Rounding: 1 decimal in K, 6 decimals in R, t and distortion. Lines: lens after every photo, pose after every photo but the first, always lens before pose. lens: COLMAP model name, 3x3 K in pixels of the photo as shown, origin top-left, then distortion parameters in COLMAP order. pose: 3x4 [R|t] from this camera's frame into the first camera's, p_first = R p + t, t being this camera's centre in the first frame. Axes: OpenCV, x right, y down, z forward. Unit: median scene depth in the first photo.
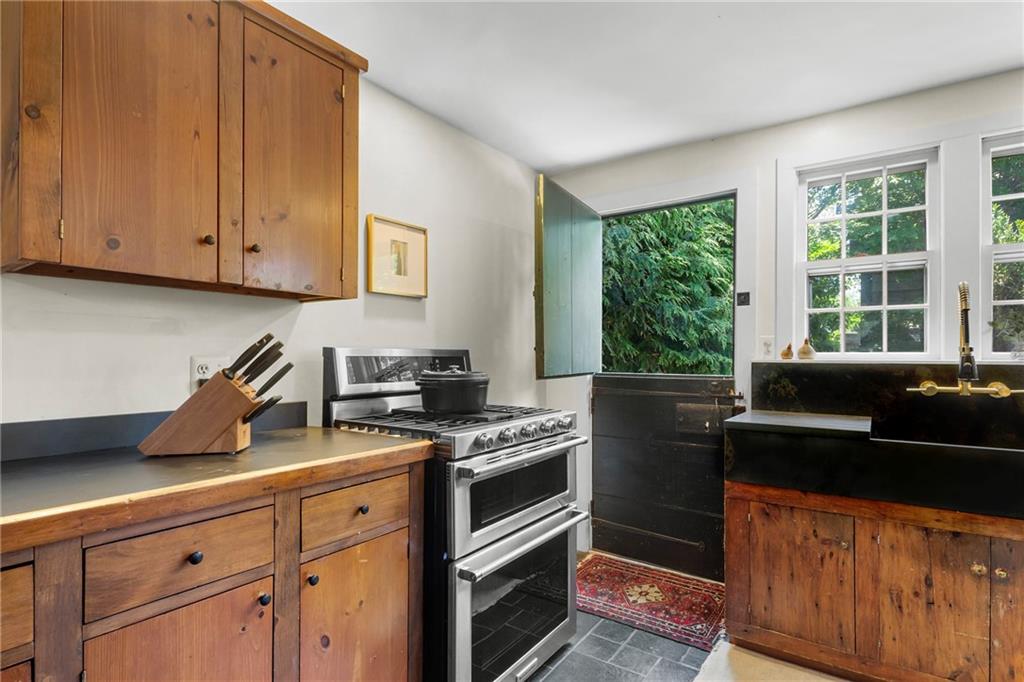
lens RADIAL K [[520.8, 0, 513.1], [0, 520.8, 354.7], [0, 0, 1]] dist [-0.000512, -0.000164]
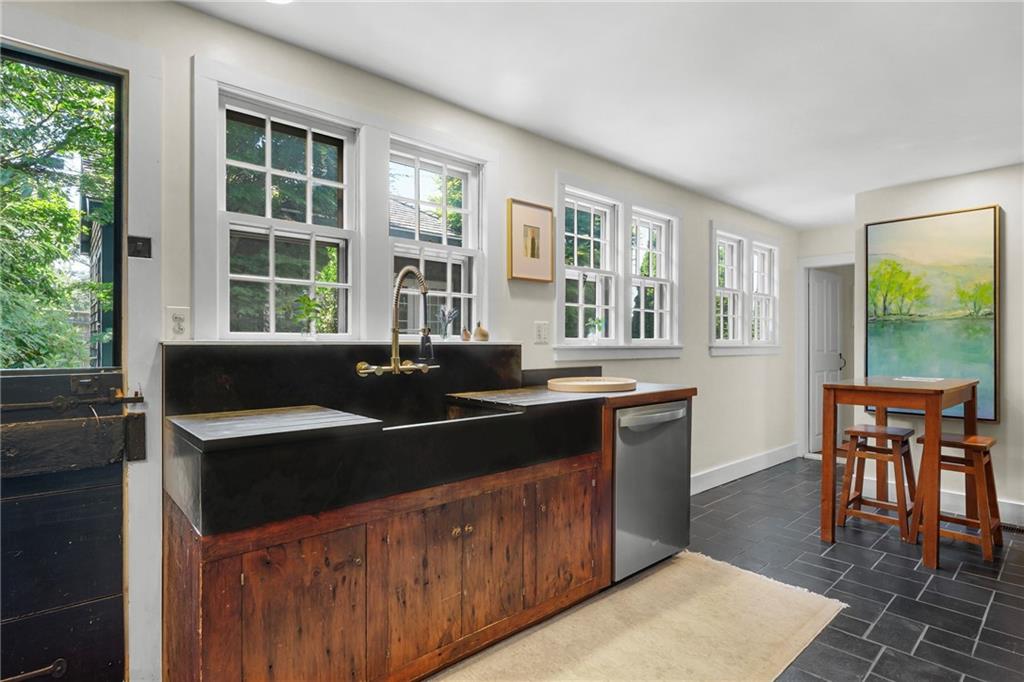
lens RADIAL K [[525.6, 0, 520.5], [0, 525.6, 342.2], [0, 0, 1]] dist [0.000209, -0.000113]
pose [[0.215252, -0.004424, 0.976549, -0.126021], [-0.005959, 0.999965, 0.005844, 0.005715], [-0.976540, -0.007077, 0.215218, 0.533758]]
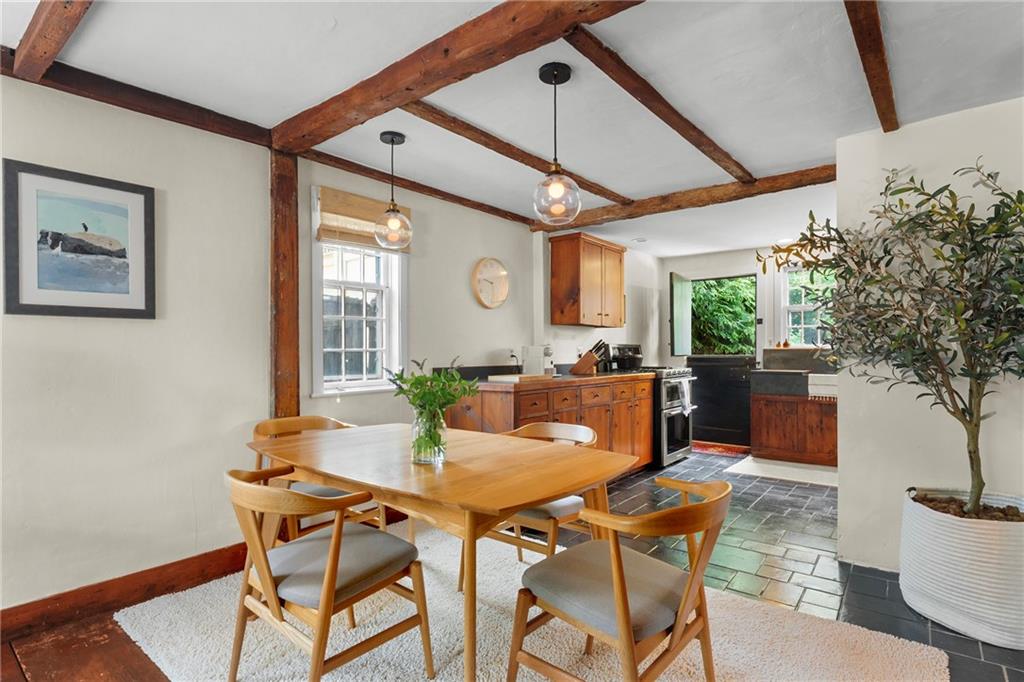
lens RADIAL K [[516.8, 0, 511.3], [0, 516.8, 347.9], [0, 0, 1]] dist [-0.000425, 0.000189]
pose [[0.997805, -0.003530, -0.066129, -0.666457], [0.003227, 0.999984, -0.004690, 0.021976], [0.066145, 0.004467, 0.997800, -1.791950]]
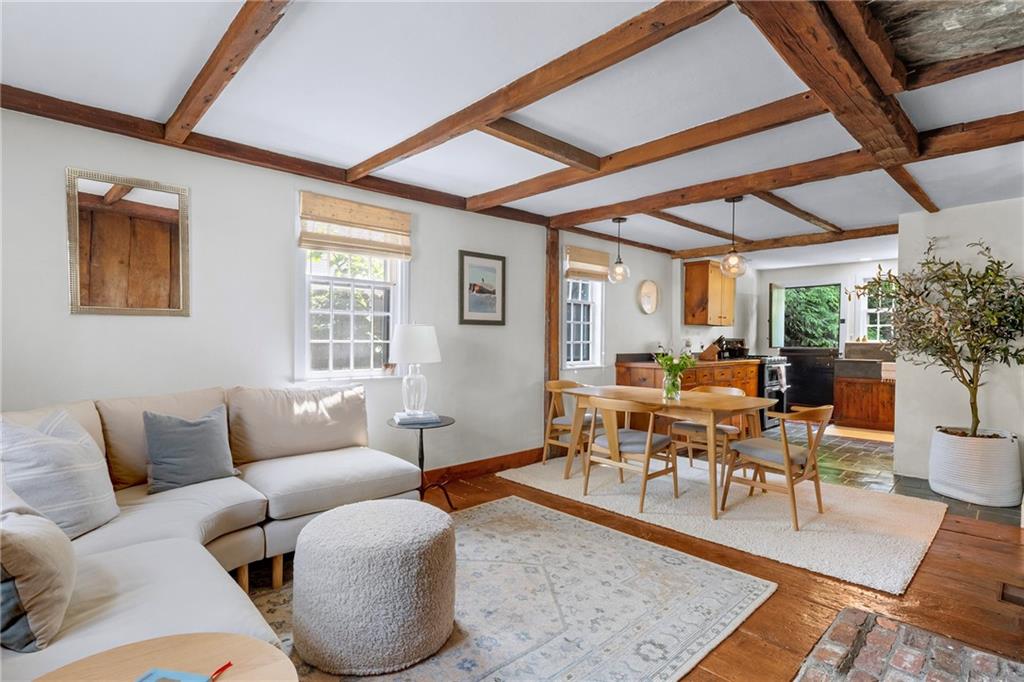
lens RADIAL K [[509.3, 0, 508.8], [0, 509.3, 348.3], [0, 0, 1]] dist [-0.001958, -0.000253]
pose [[0.981658, 0.008270, -0.190470, -1.146139], [-0.005153, 0.999845, 0.016853, 0.007954], [0.190580, -0.015563, 0.981548, -2.907656]]
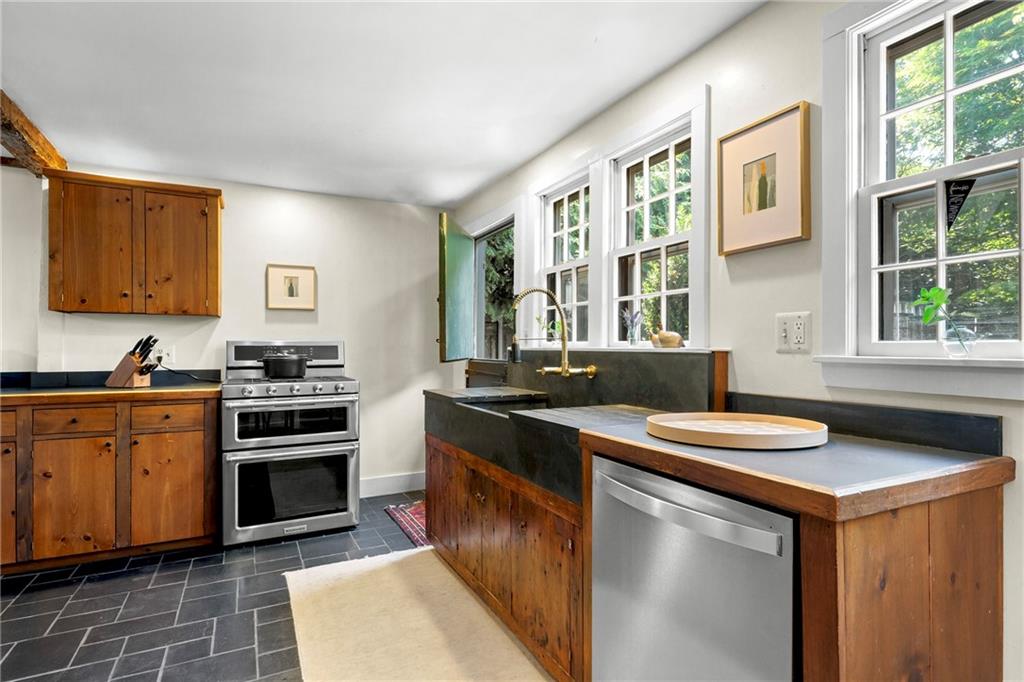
lens RADIAL K [[509.3, 0, 508.8], [0, 509.3, 348.3], [0, 0, 1]] dist [-0.001958, -0.000253]
pose [[0.885448, -0.000145, -0.464738, 1.341547], [0.002447, 0.999988, 0.004349, 0.007041], [0.464732, -0.004989, 0.885437, -0.141142]]
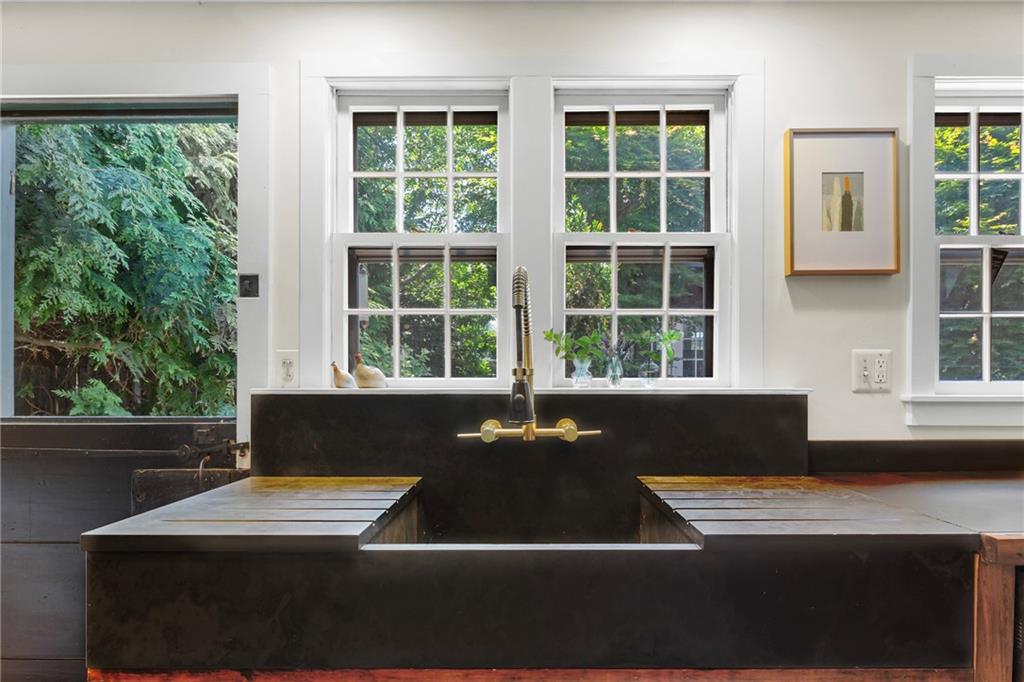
lens RADIAL K [[511.9, 0, 529.6], [0, 511.9, 385.2], [0, 0, 1]] dist [-0.006023, -0.001037]
pose [[0.819252, -0.006932, 0.573392, 0.497218], [0.001475, 0.999949, 0.009982, -0.000323], [-0.573432, -0.007332, 0.819221, 0.464549]]
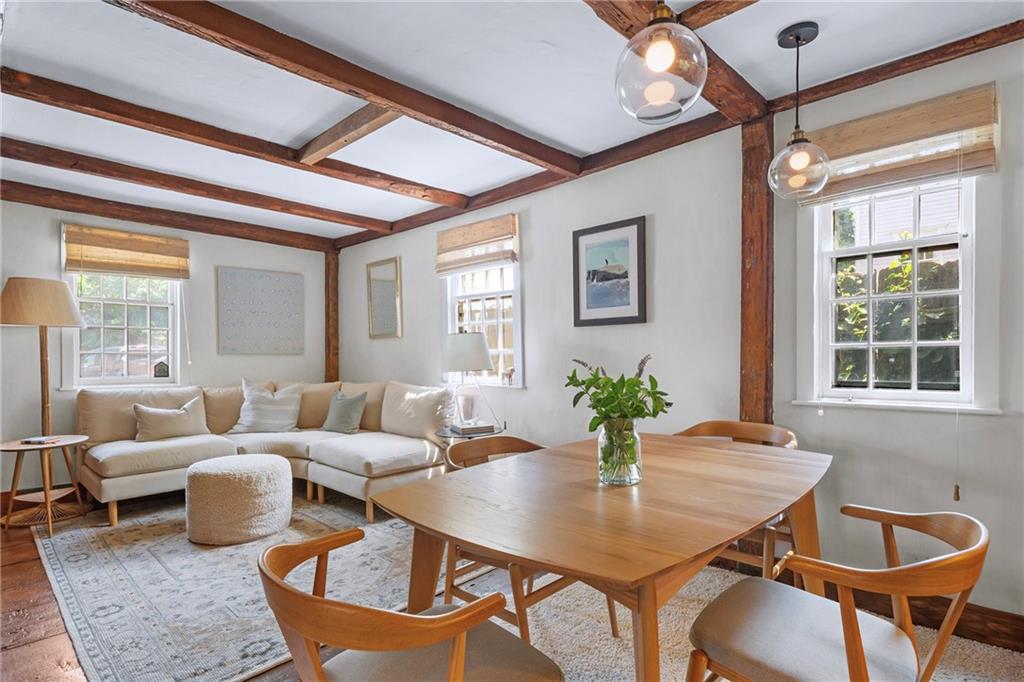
lens RADIAL K [[529.5, 0, 506.0], [0, 529.5, 361.1], [0, 0, 1]] dist [0.002389, 0.000268]
pose [[-0.154307, 0.017967, -0.987860, 0.015145], [0.012718, 0.999788, 0.016198, 0.026293], [0.987941, -0.010064, -0.154502, -0.760911]]
